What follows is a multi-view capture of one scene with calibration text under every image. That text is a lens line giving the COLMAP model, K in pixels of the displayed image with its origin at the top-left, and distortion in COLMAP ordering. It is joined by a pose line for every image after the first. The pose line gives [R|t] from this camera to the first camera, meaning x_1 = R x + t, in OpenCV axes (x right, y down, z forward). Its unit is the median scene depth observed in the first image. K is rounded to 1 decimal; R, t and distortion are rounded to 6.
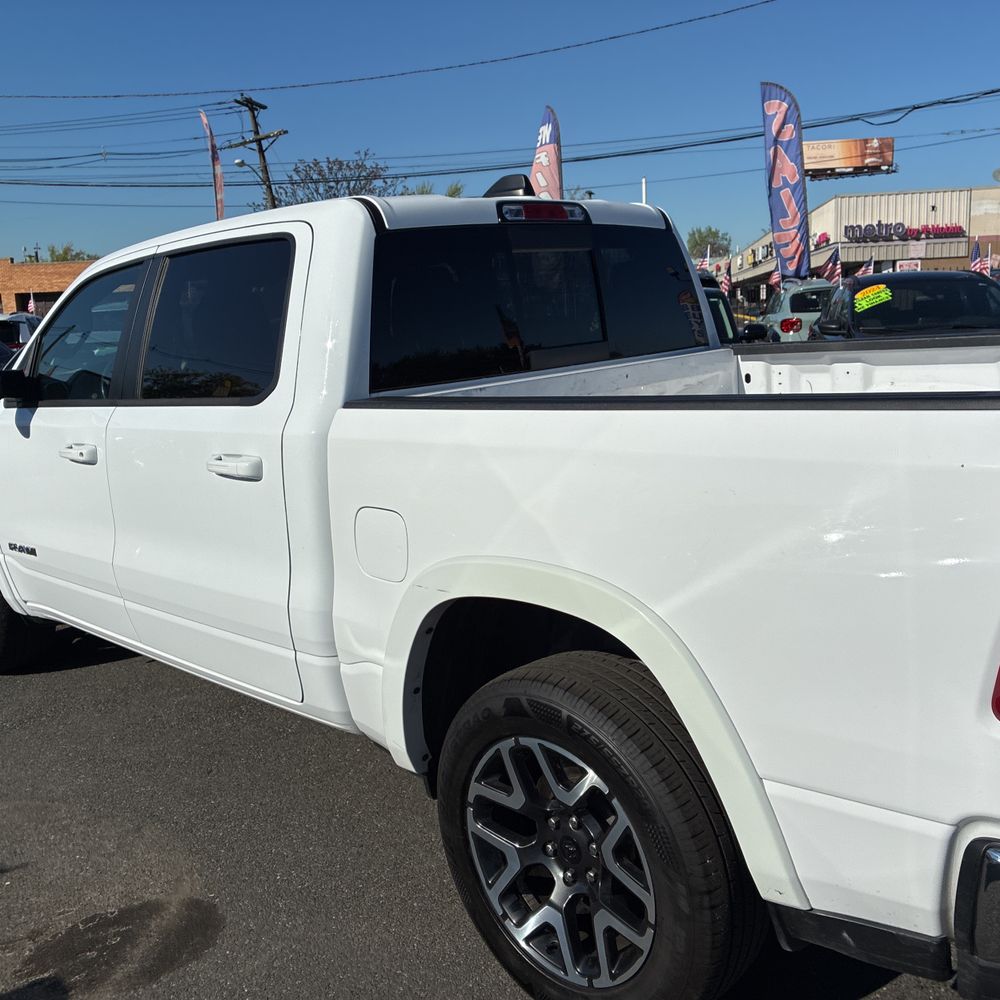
lens RADIAL K [[1016.6, 0, 520.9], [0, 1016.6, 483.8], [0, 0, 1]] dist [0.025358, 0.000000]
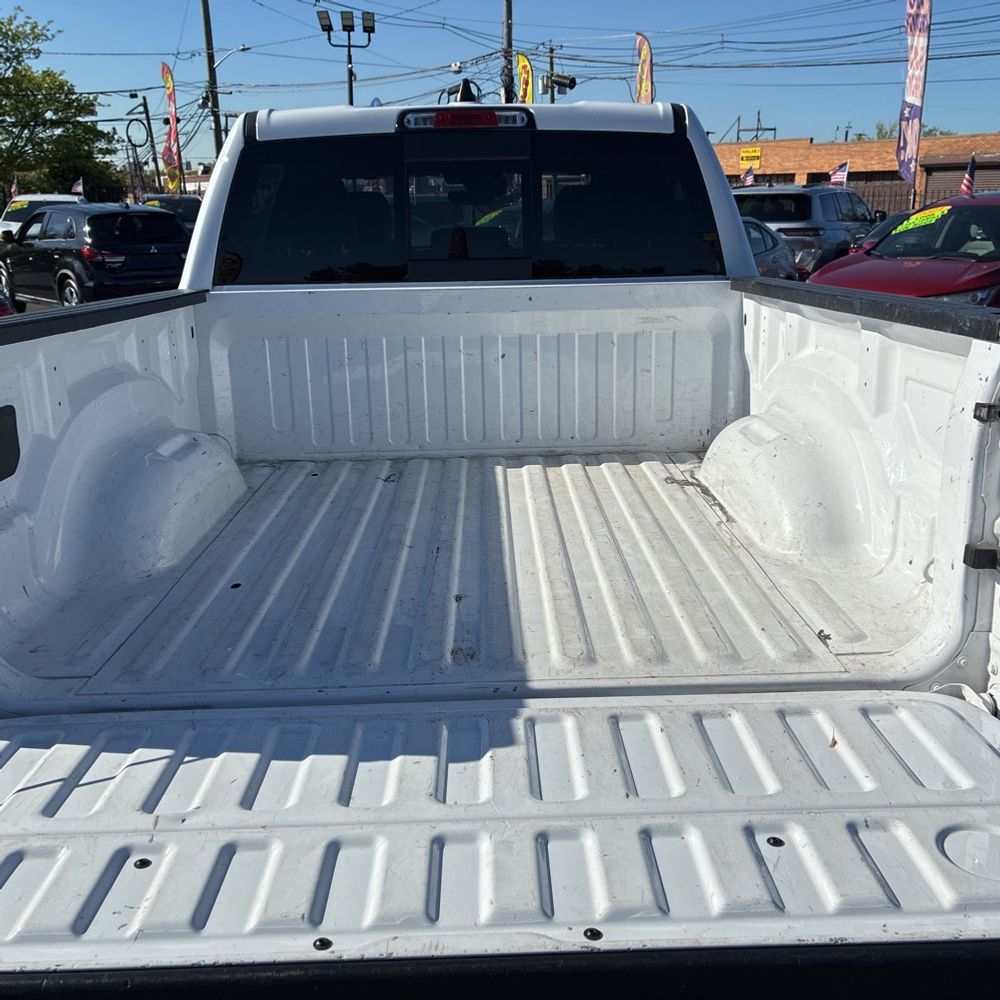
lens RADIAL K [[1016.6, 0, 513.3], [0, 1016.6, 489.8], [0, 0, 1]] dist [0.025358, 0.000000]
pose [[0.717923, 0.230327, -0.656914, 0.759245], [-0.152670, 0.972797, 0.174233, -0.097144], [0.679175, -0.024795, 0.733558, 0.303454]]
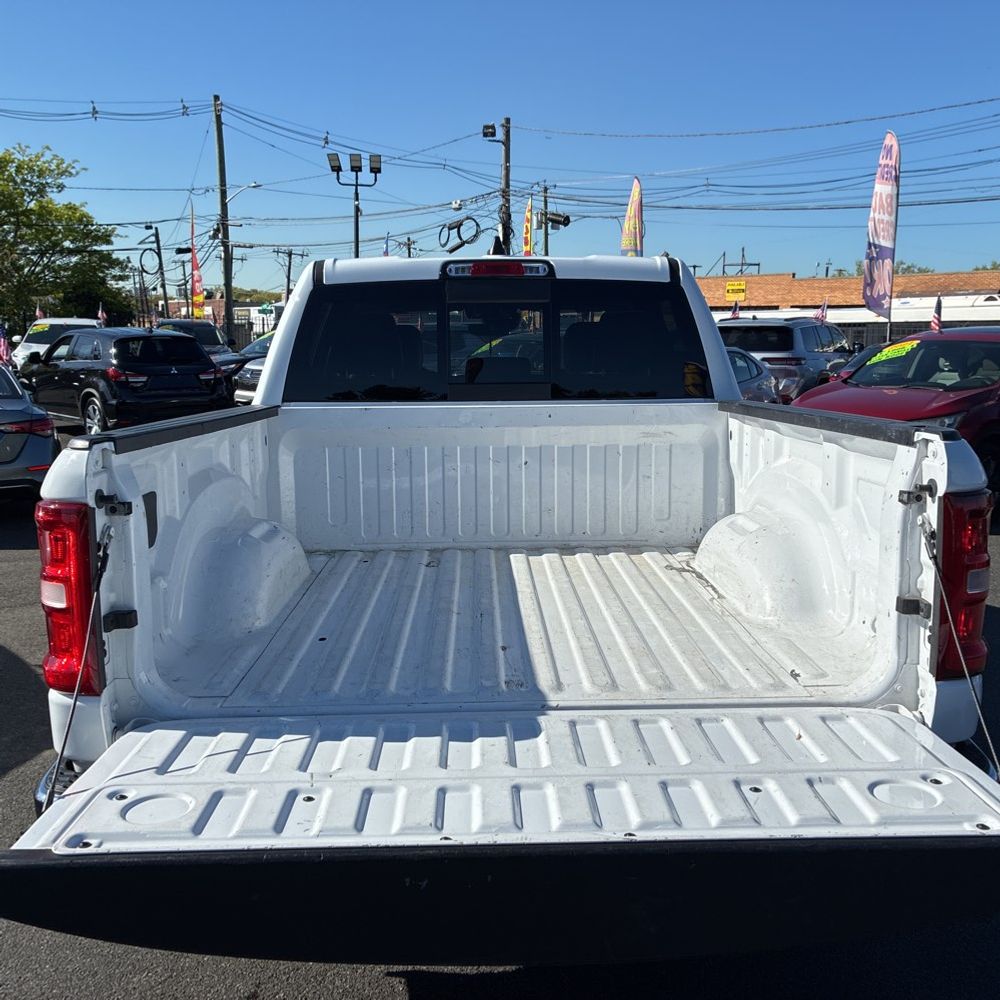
lens RADIAL K [[1016.6, 0, 507.4], [0, 1016.6, 496.0], [0, 0, 1]] dist [0.025358, 0.000000]
pose [[0.718524, 0.163455, -0.676022, 0.848105], [-0.164007, 0.984400, 0.063700, -0.083930], [0.675889, 0.065103, 0.734123, 0.161830]]
